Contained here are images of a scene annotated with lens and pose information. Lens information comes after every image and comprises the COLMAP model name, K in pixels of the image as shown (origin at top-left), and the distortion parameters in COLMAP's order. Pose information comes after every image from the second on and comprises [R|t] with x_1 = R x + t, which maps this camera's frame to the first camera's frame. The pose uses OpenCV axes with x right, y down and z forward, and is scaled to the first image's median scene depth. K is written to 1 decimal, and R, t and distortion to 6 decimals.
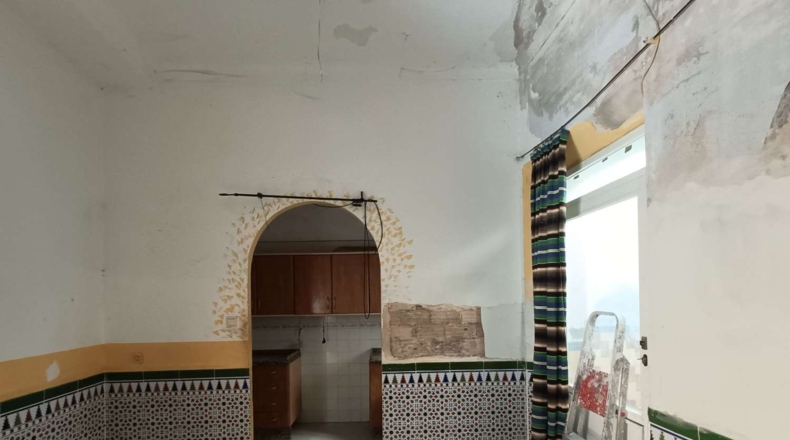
lens RADIAL K [[356.5, 0, 393.0], [0, 356.5, 294.9], [0, 0, 1]] dist [0.001447, 0.000819]
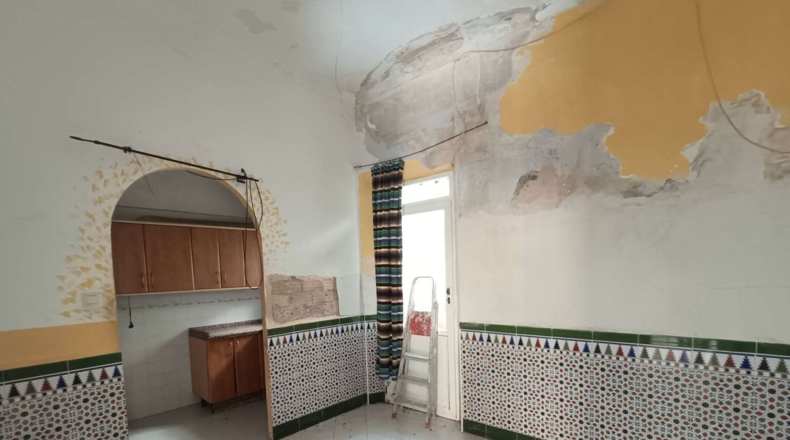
lens RADIAL K [[356.5, 0, 393.0], [0, 356.5, 294.9], [0, 0, 1]] dist [0.001447, 0.000819]
pose [[0.698355, -0.049160, 0.714061, -0.550623], [0.016984, 0.998496, 0.052132, 0.034565], [-0.715550, -0.024279, 0.698140, -0.060977]]
